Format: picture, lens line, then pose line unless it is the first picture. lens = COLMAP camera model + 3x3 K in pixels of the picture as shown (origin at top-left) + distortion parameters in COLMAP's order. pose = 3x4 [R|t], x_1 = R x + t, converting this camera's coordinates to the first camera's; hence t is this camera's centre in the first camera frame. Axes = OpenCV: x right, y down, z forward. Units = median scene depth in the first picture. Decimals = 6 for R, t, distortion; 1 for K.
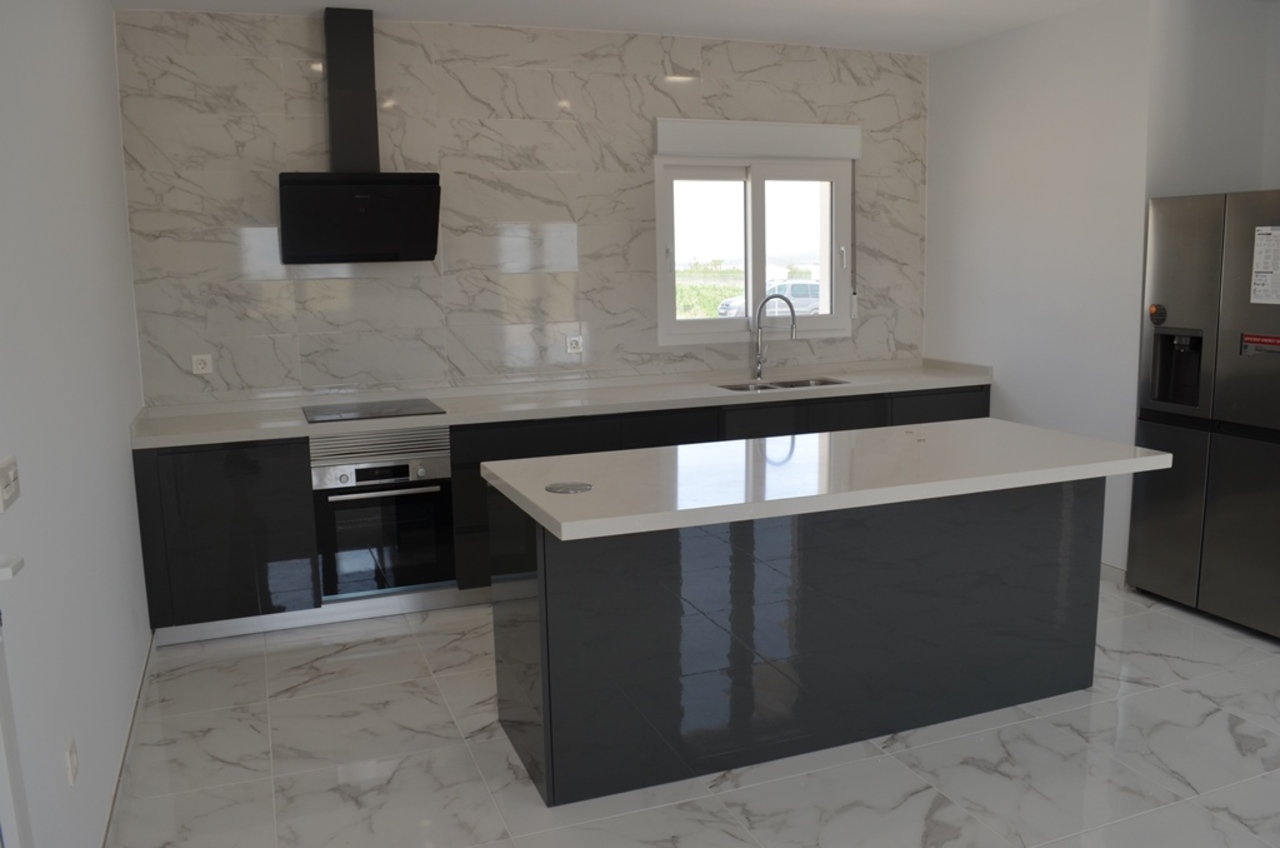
lens RADIAL K [[1008.0, 0, 634.6], [0, 1008.0, 427.0], [0, 0, 1]] dist [-0.084176, 0.008442]
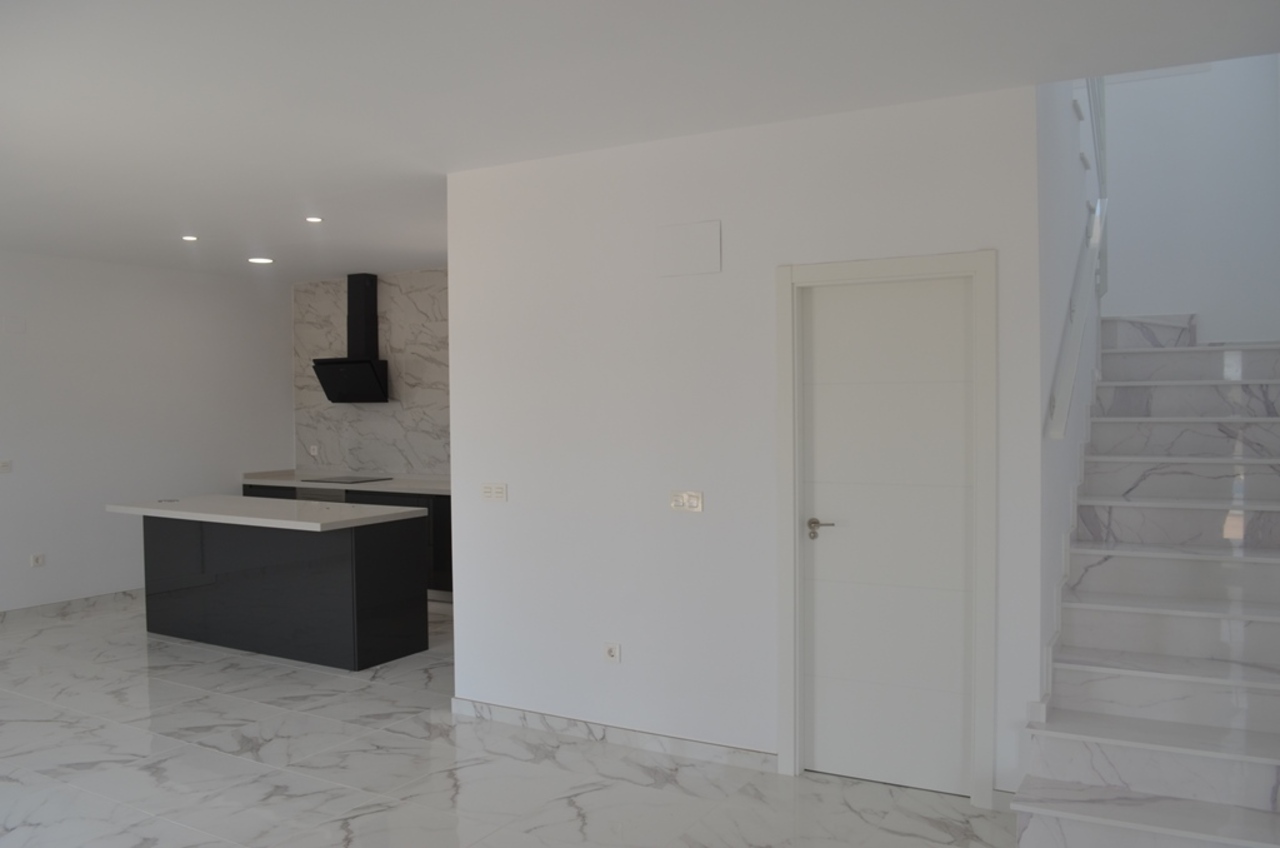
lens RADIAL K [[1008.0, 0, 634.6], [0, 1008.0, 427.0], [0, 0, 1]] dist [-0.084176, 0.008442]
pose [[0.628240, 0.033366, -0.777304, 1.540651], [-0.129645, 0.989601, -0.062305, -0.067588], [0.767142, 0.139916, 0.626033, 0.212973]]
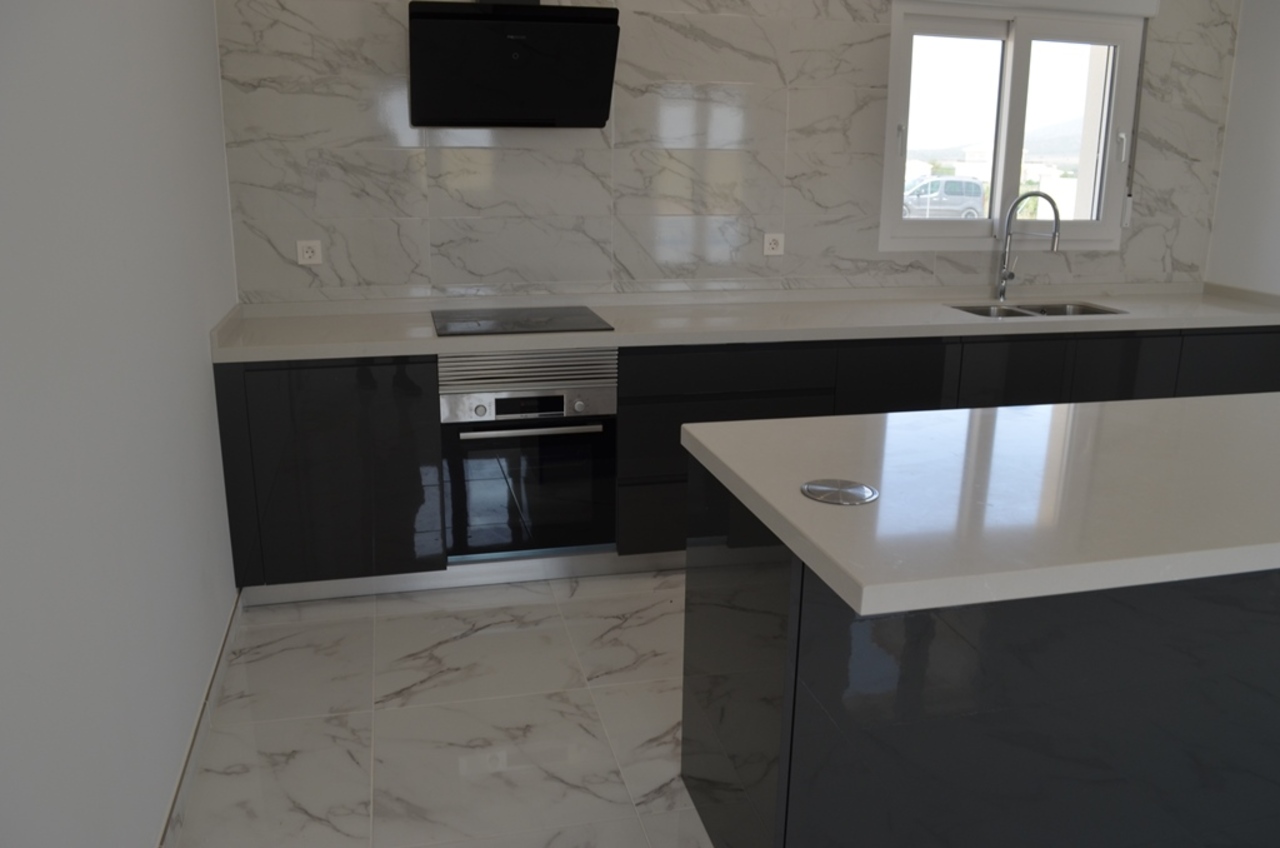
lens RADIAL K [[1008.0, 0, 634.6], [0, 1008.0, 427.0], [0, 0, 1]] dist [-0.084176, 0.008442]
pose [[0.990725, 0.063027, -0.120382, -0.072157], [-0.049569, 0.992507, 0.111685, -0.026140], [0.126519, -0.104682, 0.986425, 0.228089]]
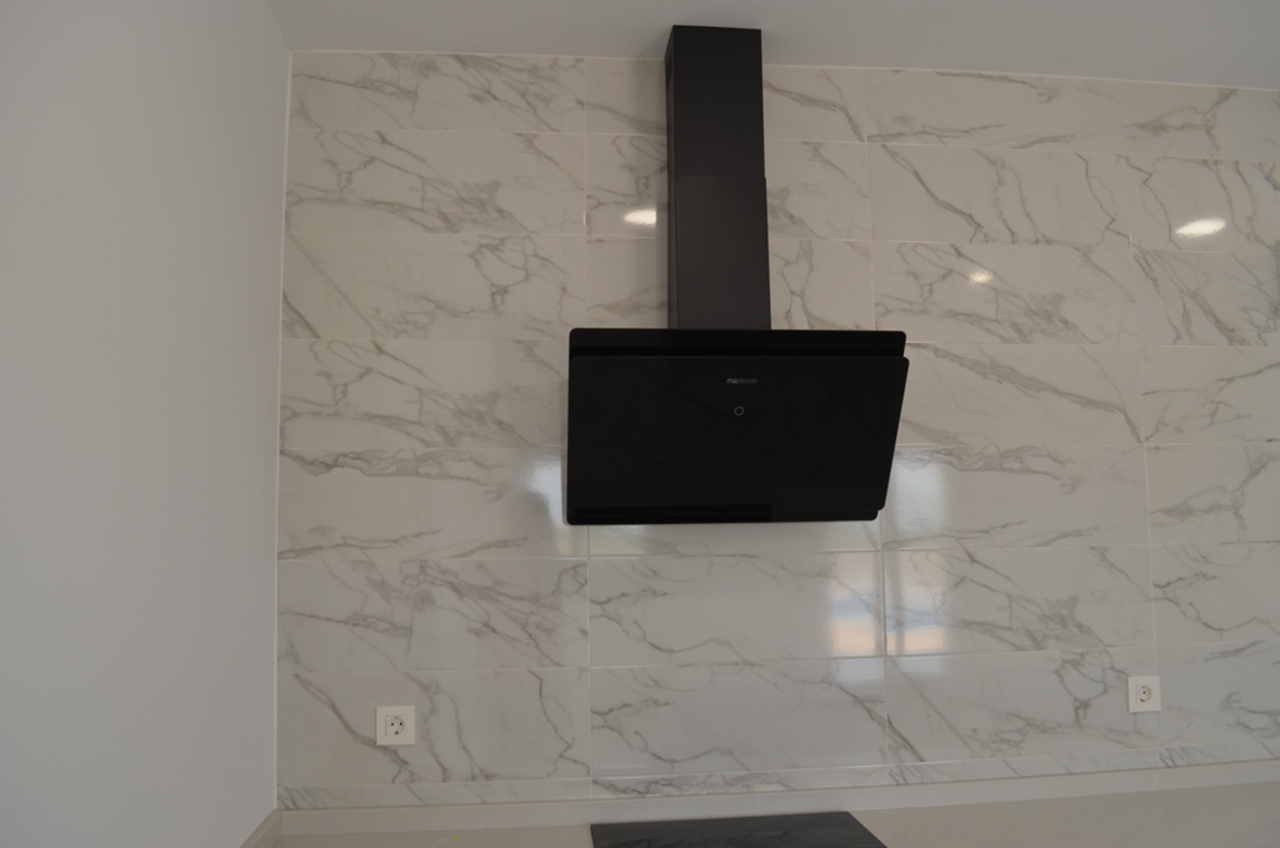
lens RADIAL K [[1008.0, 0, 634.6], [0, 1008.0, 427.0], [0, 0, 1]] dist [-0.084176, 0.008442]
pose [[0.963660, -0.018145, -0.266515, -0.187387], [-0.048102, 0.969595, -0.239940, -0.092225], [0.262765, 0.244040, 0.933487, 0.531094]]
